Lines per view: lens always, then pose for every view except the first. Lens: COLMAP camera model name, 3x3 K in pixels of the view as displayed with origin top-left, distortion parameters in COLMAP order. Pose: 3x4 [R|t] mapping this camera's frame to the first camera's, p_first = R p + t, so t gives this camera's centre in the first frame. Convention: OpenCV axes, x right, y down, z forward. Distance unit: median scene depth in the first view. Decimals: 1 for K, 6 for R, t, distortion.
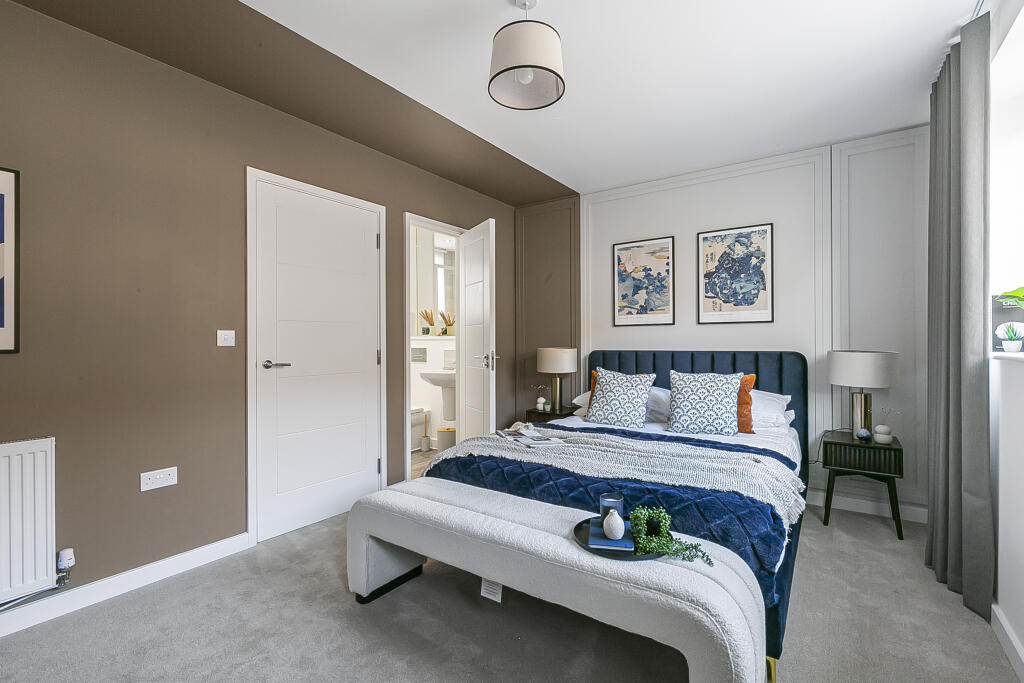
lens RADIAL K [[465.3, 0, 512.1], [0, 465.3, 343.8], [0, 0, 1]] dist [0.001704, 0.000150]
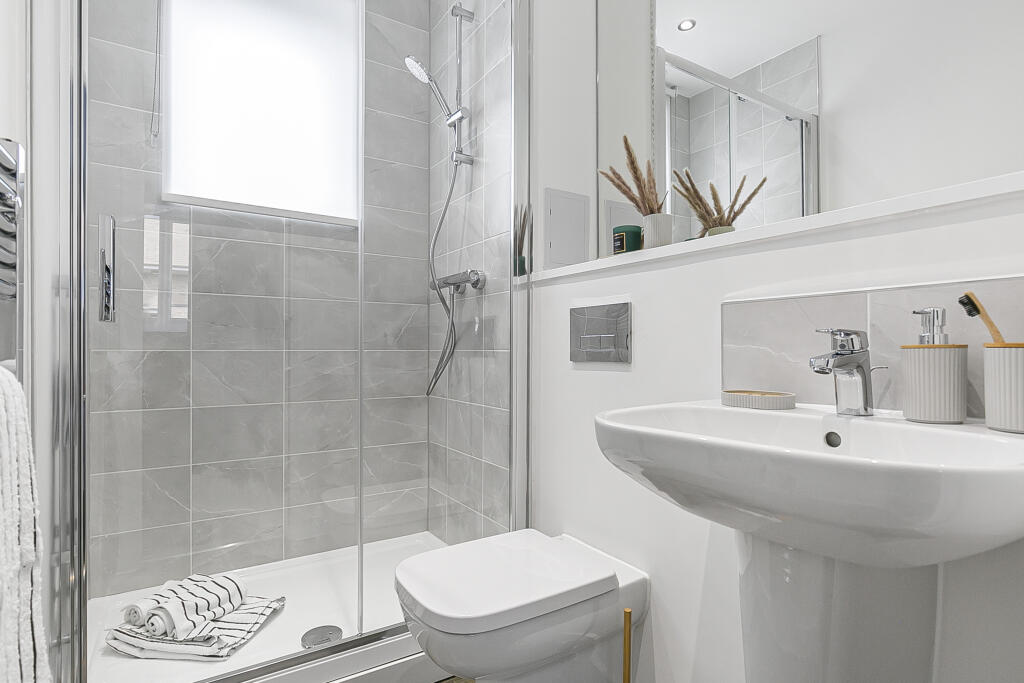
lens RADIAL K [[536.6, 0, 513.6], [0, 536.6, 344.2], [0, 0, 1]] dist [-0.000237, -0.000010]
pose [[0.926981, 0.002221, -0.375102, -0.139945], [-0.004732, 0.999972, -0.005772, 0.032907], [0.375079, 0.007126, 0.926965, 0.744253]]
